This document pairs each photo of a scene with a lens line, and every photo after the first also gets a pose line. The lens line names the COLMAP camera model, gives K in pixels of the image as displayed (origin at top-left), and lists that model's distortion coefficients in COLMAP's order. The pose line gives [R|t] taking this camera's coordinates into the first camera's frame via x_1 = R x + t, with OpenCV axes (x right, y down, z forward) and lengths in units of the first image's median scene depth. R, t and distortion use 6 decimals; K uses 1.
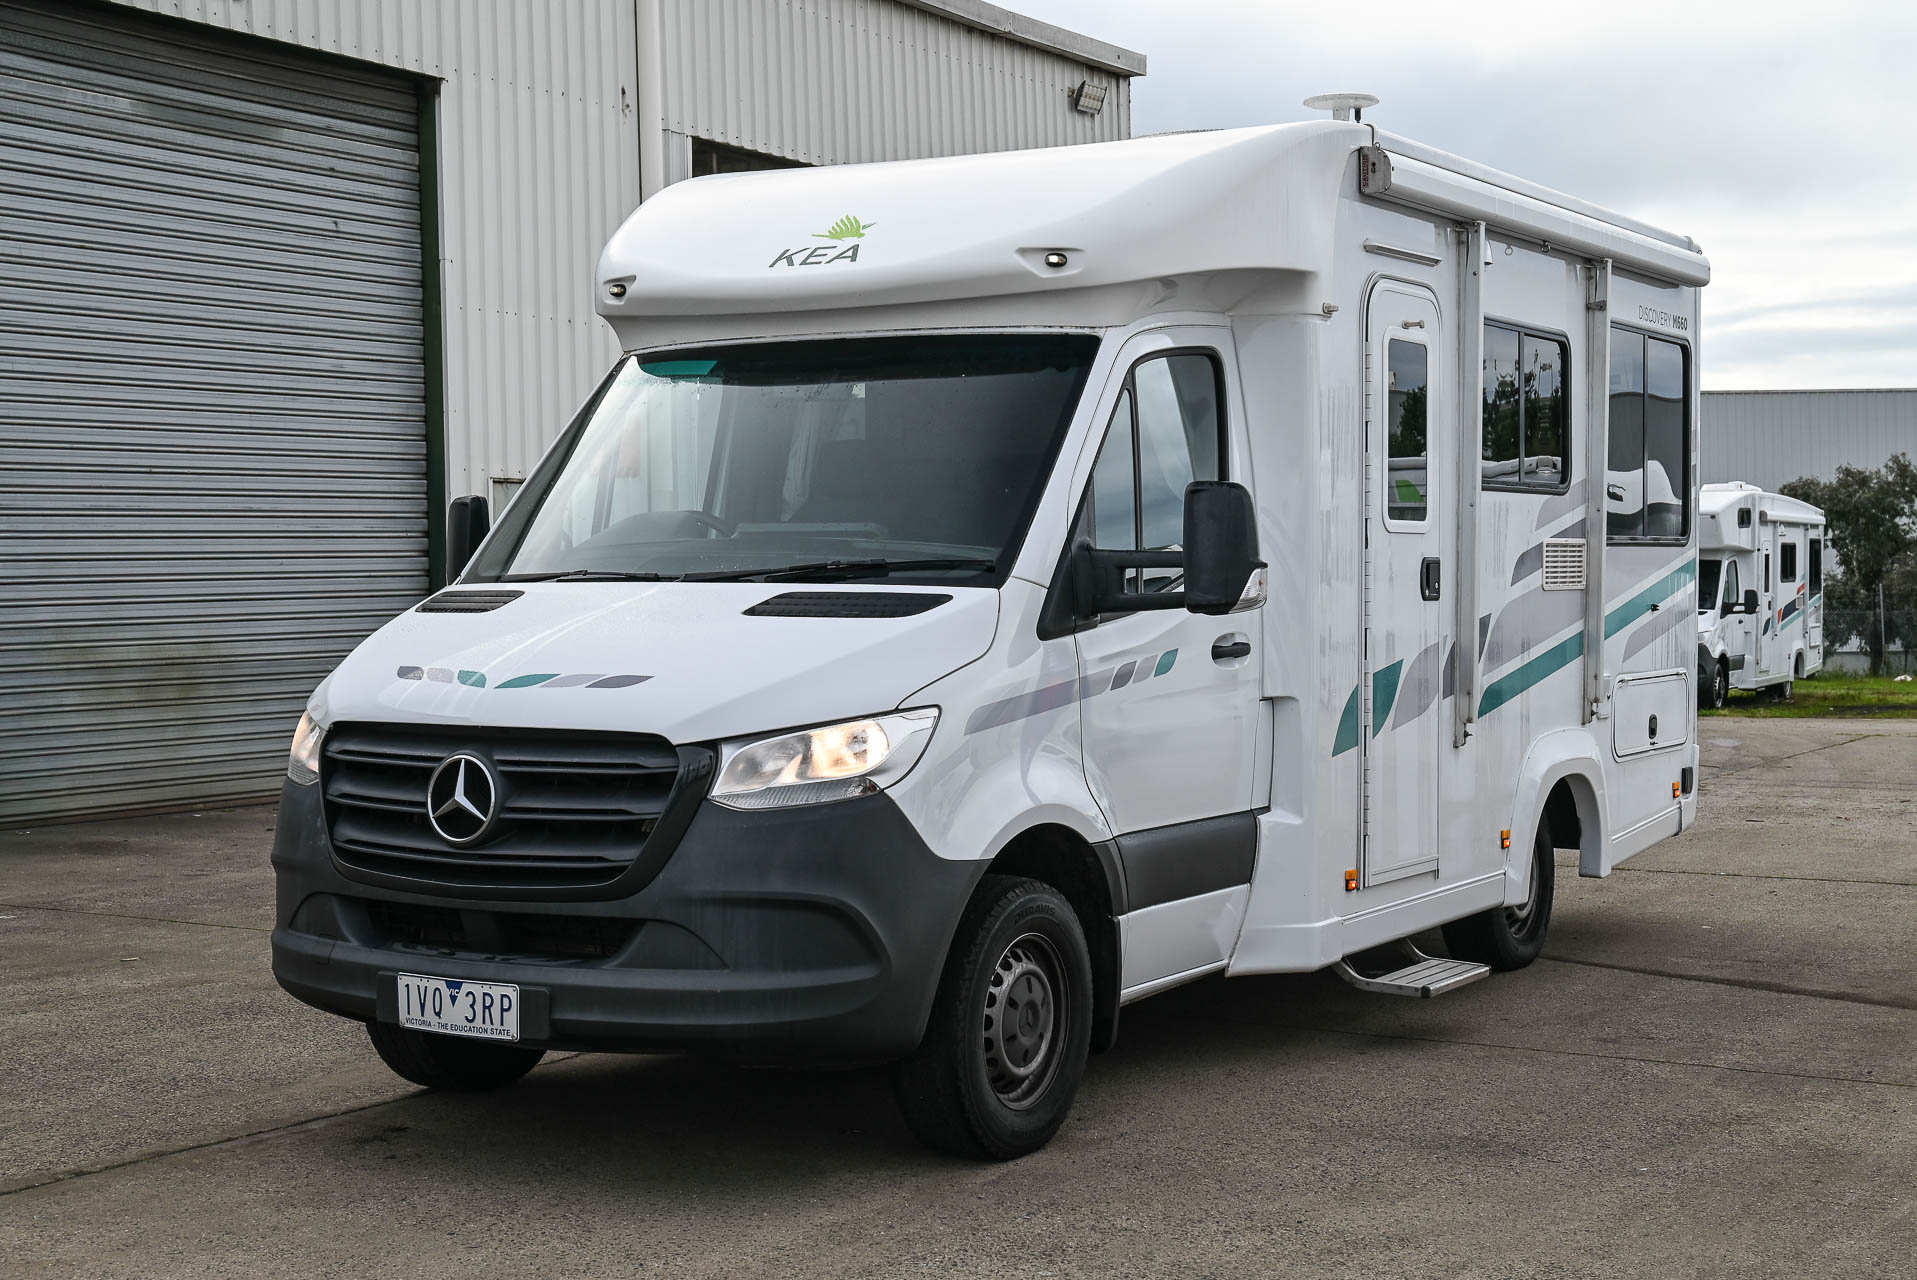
lens RADIAL K [[2776.5, 0, 960.7], [0, 2776.5, 543.0], [0, 0, 1]] dist [-0.012443, -0.027115]
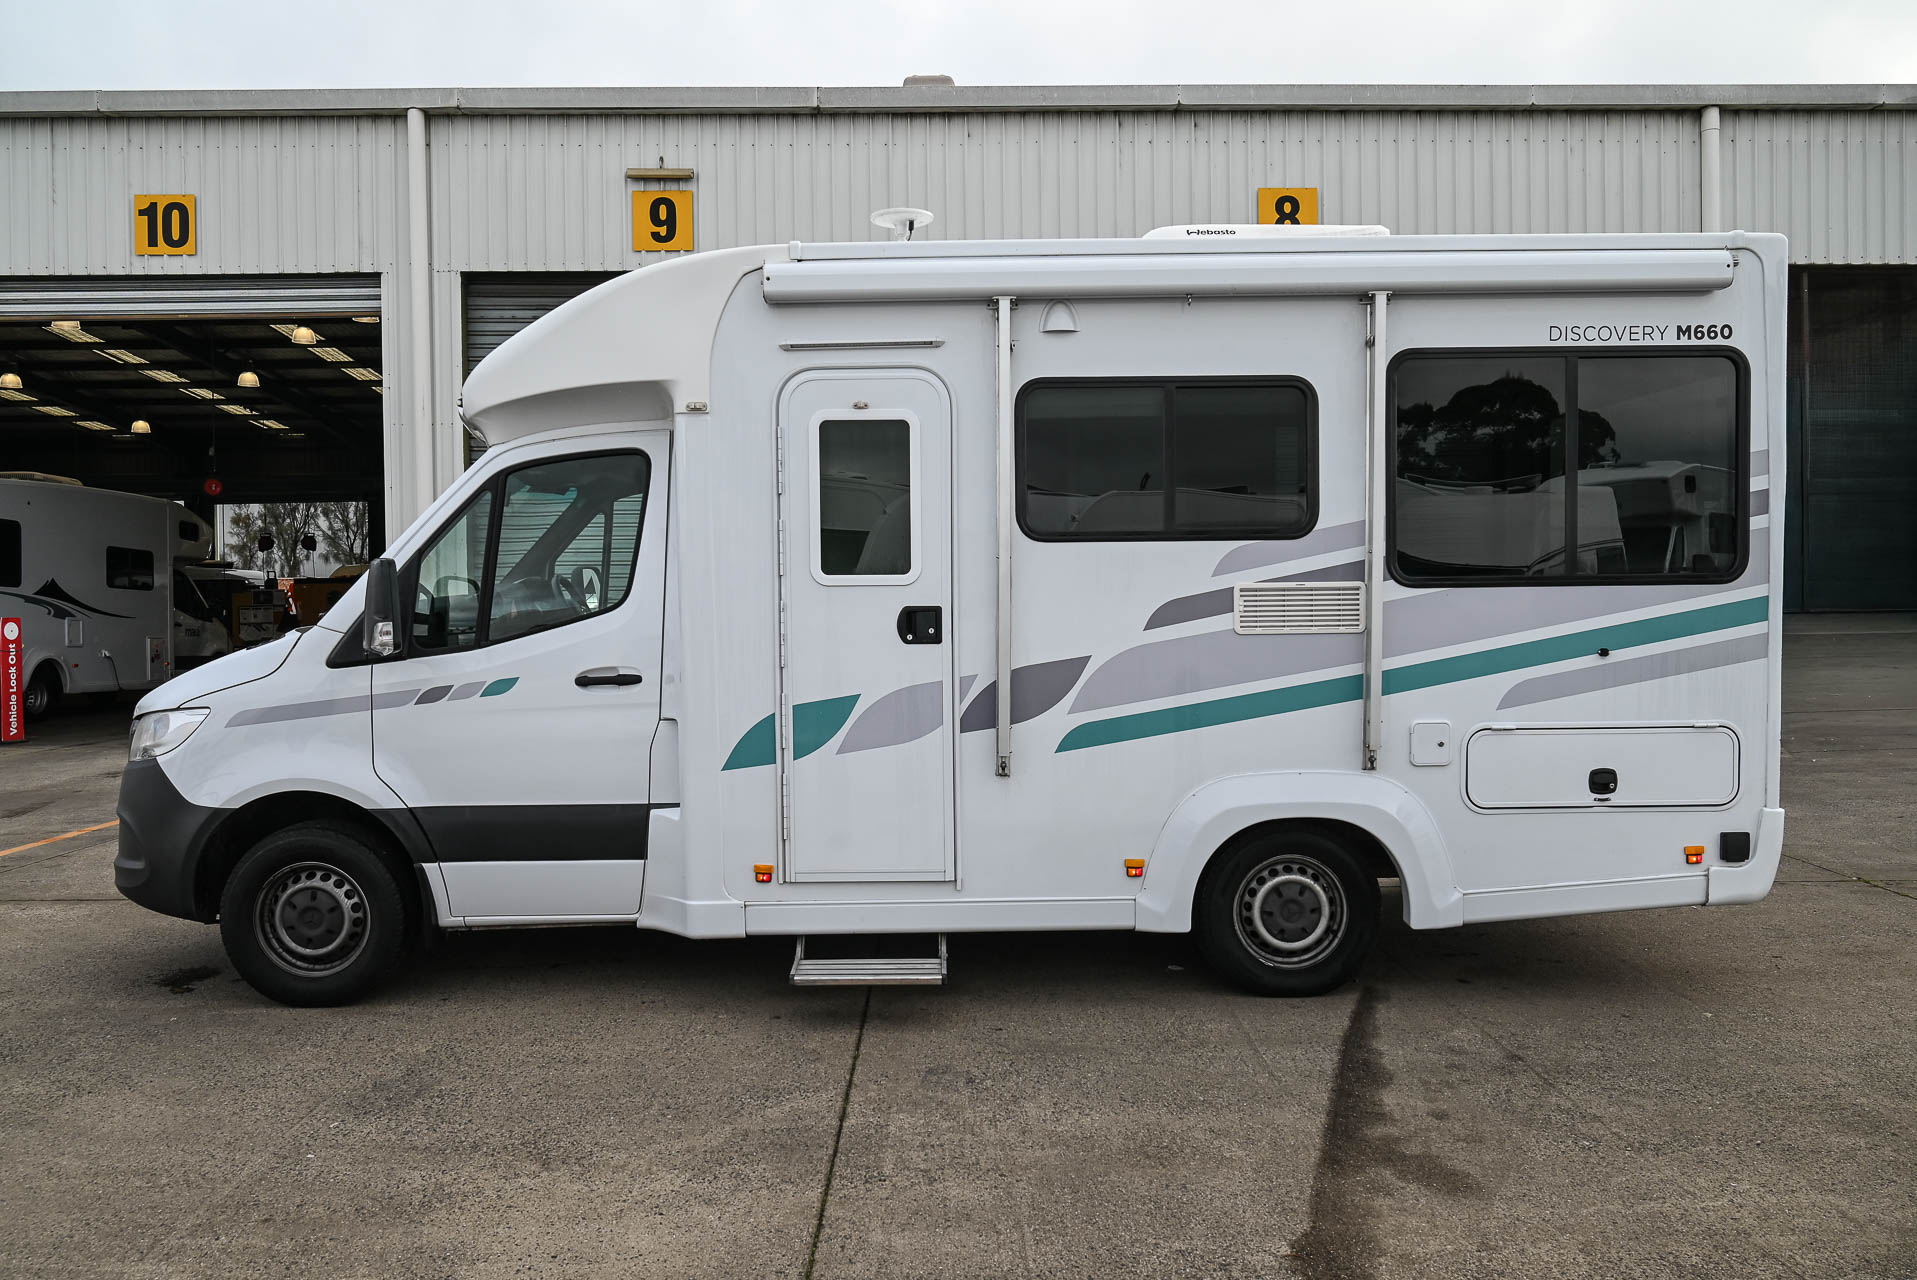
lens RADIAL K [[1247.6, 0, 957.4], [0, 1247.6, 569.8], [0, 0, 1]] dist [0.005387, 0.000792]
pose [[0.514024, 0.006209, -0.857753, 0.615354], [0.017901, 0.999678, 0.017963, -0.018832], [0.857589, -0.024588, 0.513747, 0.752429]]
